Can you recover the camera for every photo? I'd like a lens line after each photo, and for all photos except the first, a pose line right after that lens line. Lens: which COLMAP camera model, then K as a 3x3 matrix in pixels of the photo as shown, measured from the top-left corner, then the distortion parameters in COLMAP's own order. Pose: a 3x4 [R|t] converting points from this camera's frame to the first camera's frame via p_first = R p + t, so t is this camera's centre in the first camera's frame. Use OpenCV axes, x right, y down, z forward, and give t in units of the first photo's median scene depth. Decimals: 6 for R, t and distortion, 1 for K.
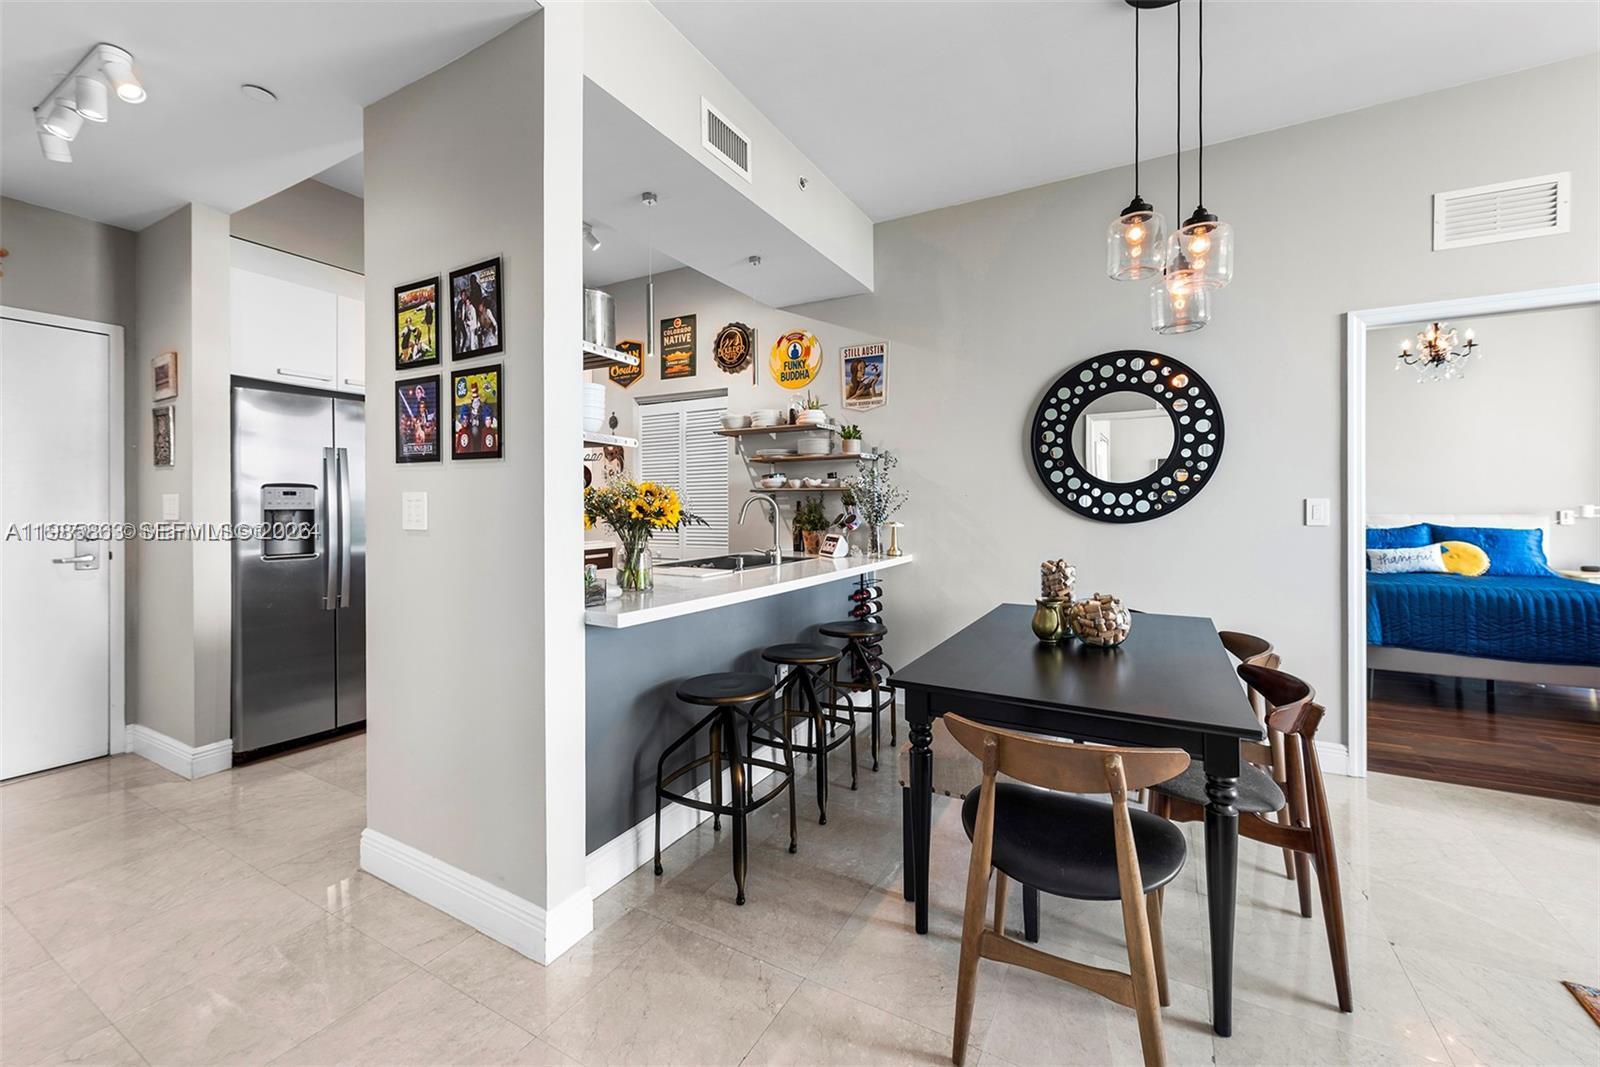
lens RADIAL K [[631.0, 0, 815.1], [0, 631.0, 504.8], [0, 0, 1]] dist [0.002189, -0.000518]
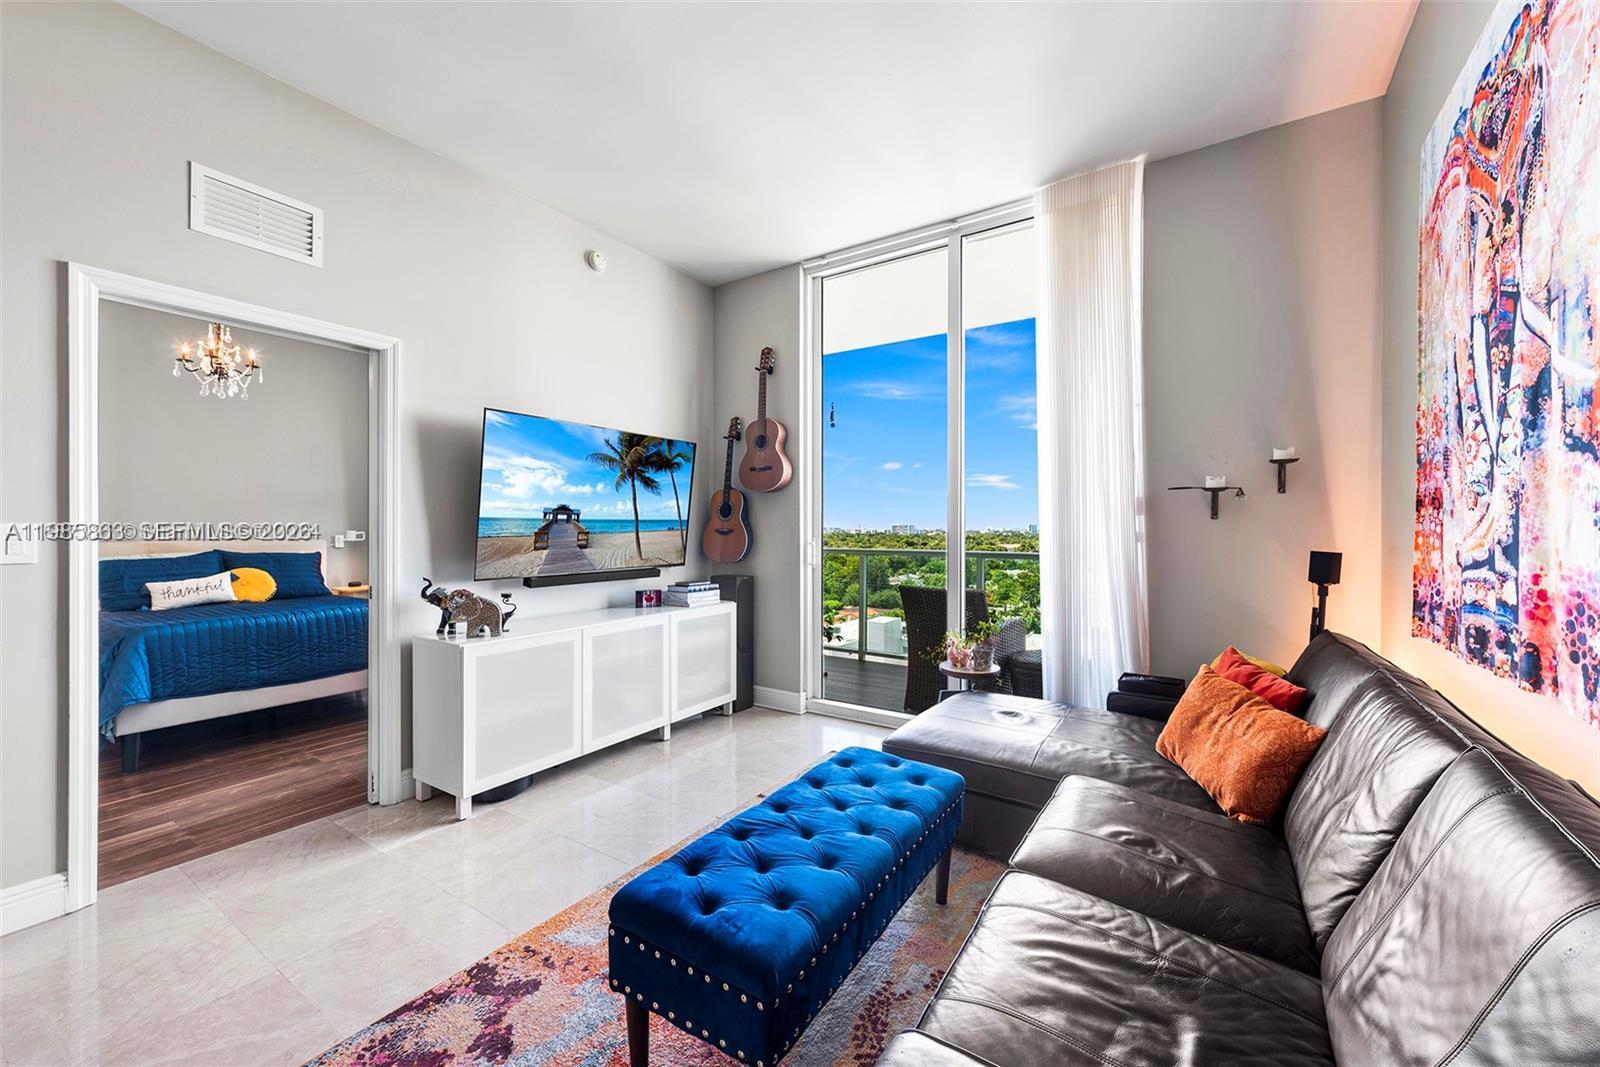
lens RADIAL K [[631.0, 0, 805.9], [0, 631.0, 530.9], [0, 0, 1]] dist [0.002189, -0.000518]
pose [[0.076021, -0.001044, 0.997106, 0.167271], [-0.001634, 0.999998, 0.001171, -0.003388], [-0.997105, -0.001719, 0.076019, 0.100163]]
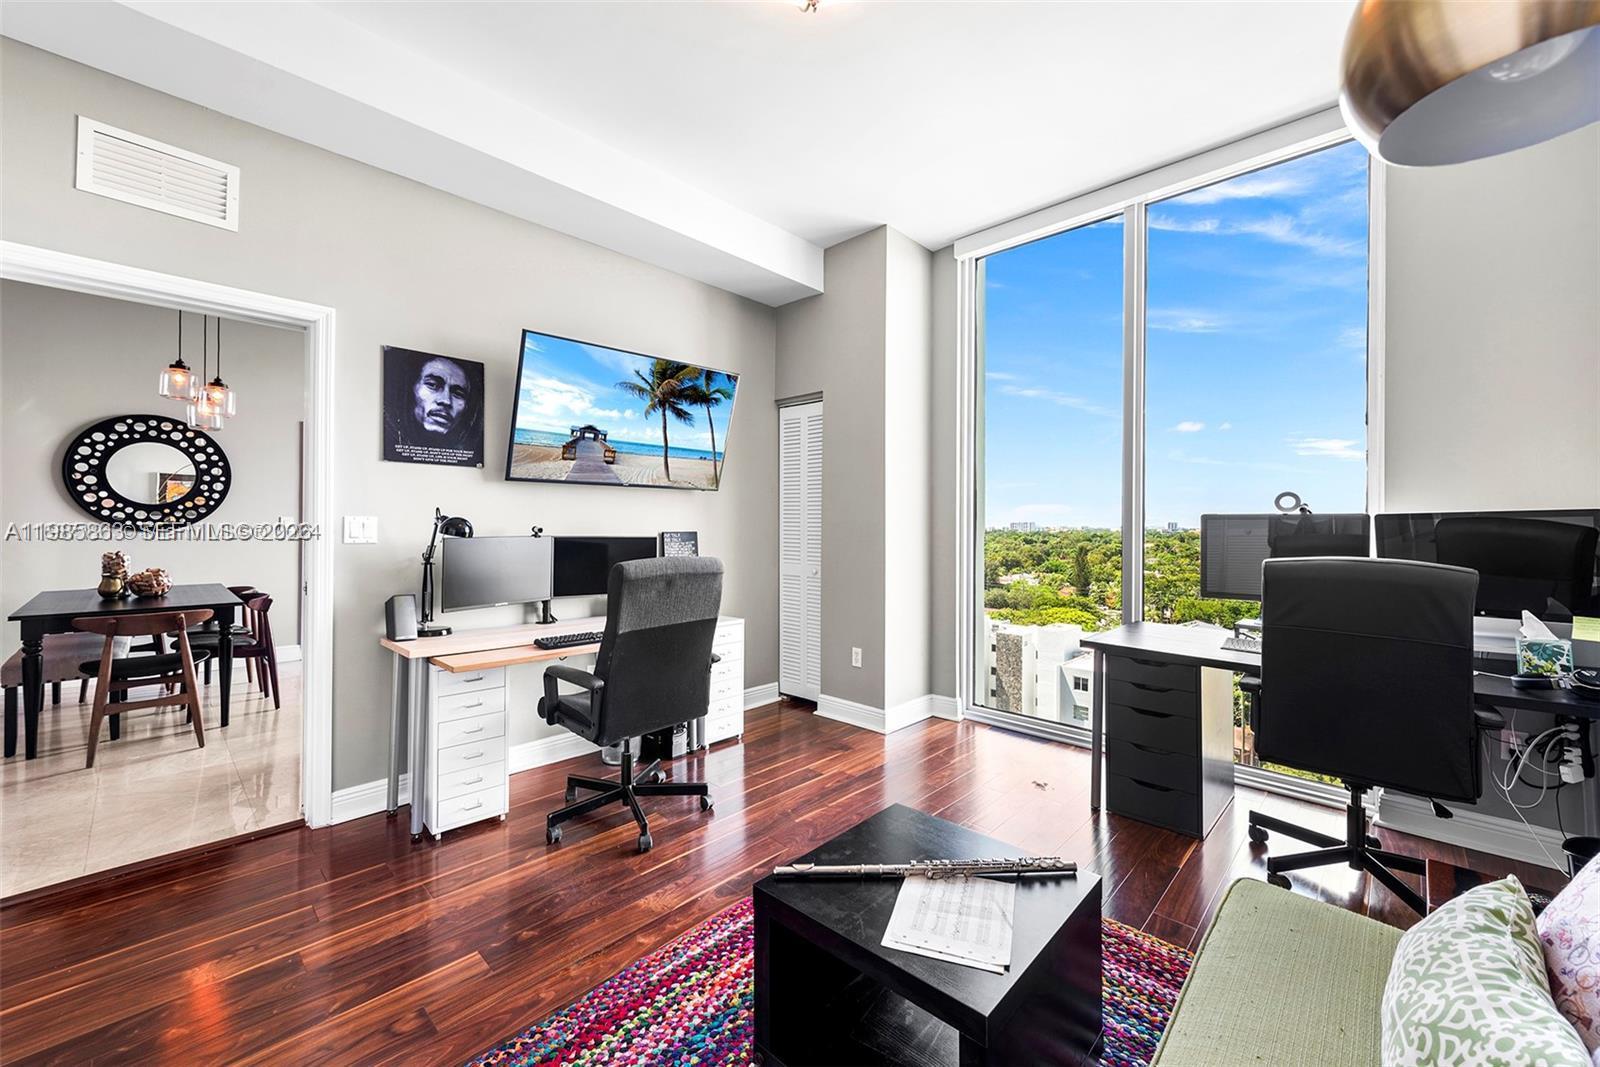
lens RADIAL K [[631.0, 0, 798.0], [0, 631.0, 523.1], [0, 0, 1]] dist [0.002189, -0.000518]
pose [[0.264486, 0.006116, 0.964370, -0.535133], [-0.008321, 0.999957, -0.004060, 0.002556], [-0.964354, -0.006951, 0.264526, -0.839592]]
